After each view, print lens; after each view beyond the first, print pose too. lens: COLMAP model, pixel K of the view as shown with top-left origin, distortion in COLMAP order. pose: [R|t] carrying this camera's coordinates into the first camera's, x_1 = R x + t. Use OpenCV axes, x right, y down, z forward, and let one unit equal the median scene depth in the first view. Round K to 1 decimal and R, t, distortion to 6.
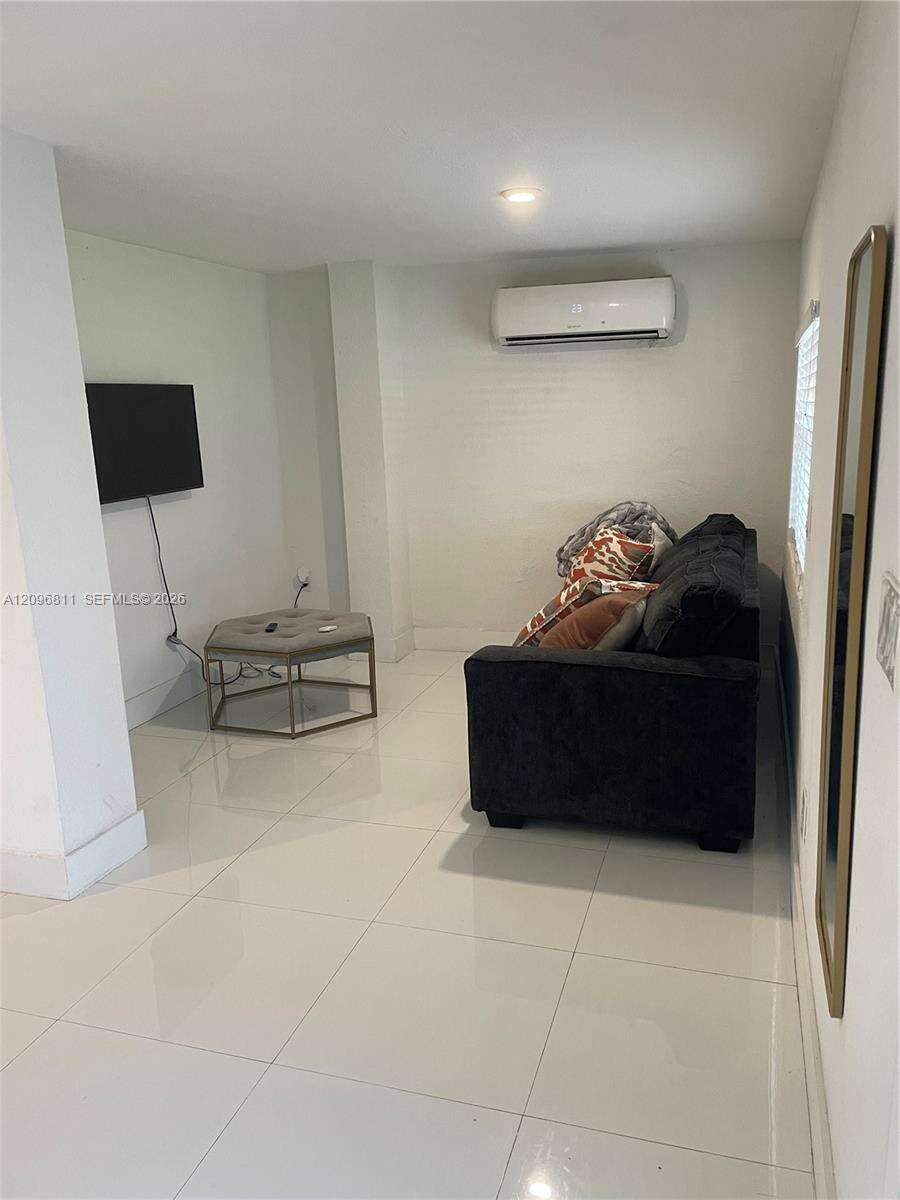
lens RADIAL K [[884.3, 0, 475.5], [0, 884.3, 603.2], [0, 0, 1]] dist [0.012516, 0.000609]
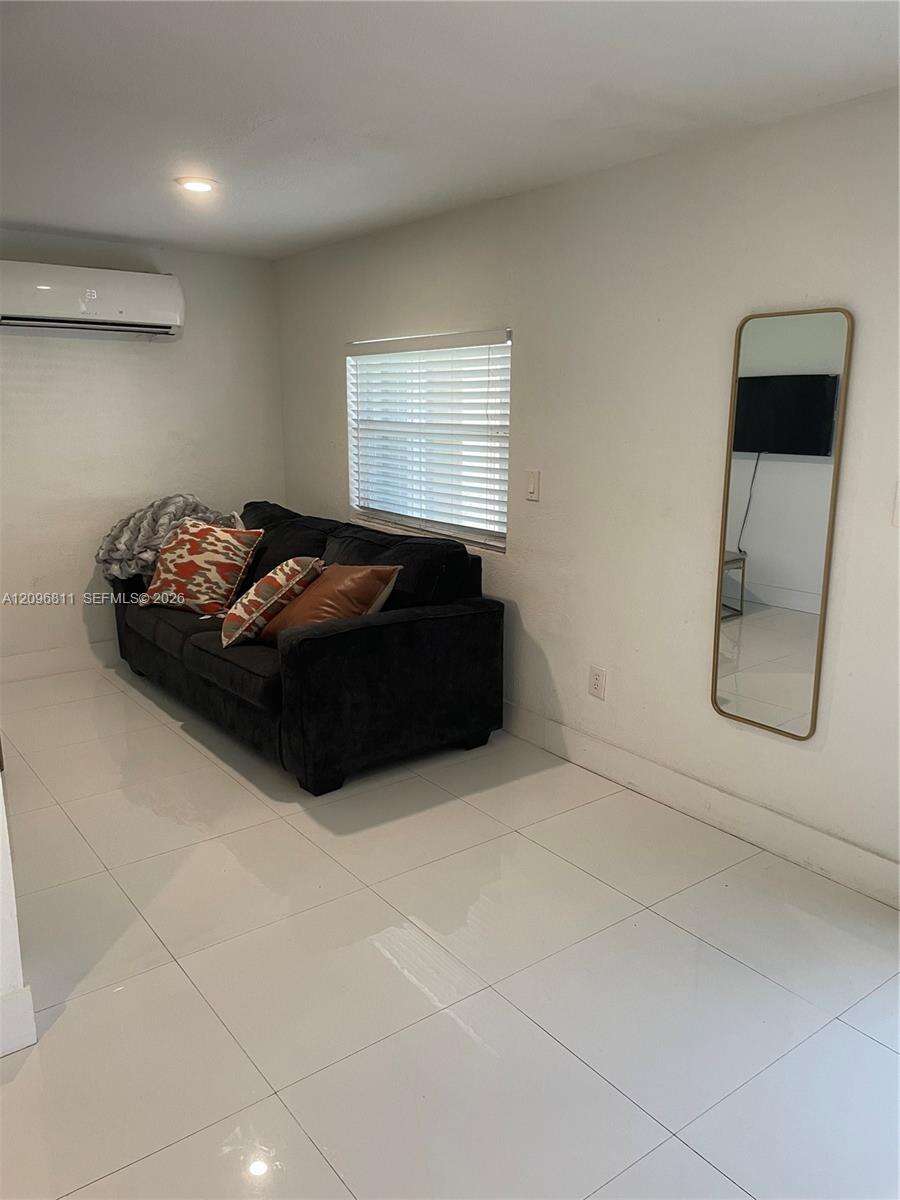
lens RADIAL K [[884.3, 0, 475.5], [0, 884.3, 603.2], [0, 0, 1]] dist [0.012516, 0.000609]
pose [[0.571011, -0.151770, 0.806791, -0.529545], [0.153121, 0.985206, 0.076961, -0.020689], [-0.806536, 0.079591, 0.585803, 0.160814]]
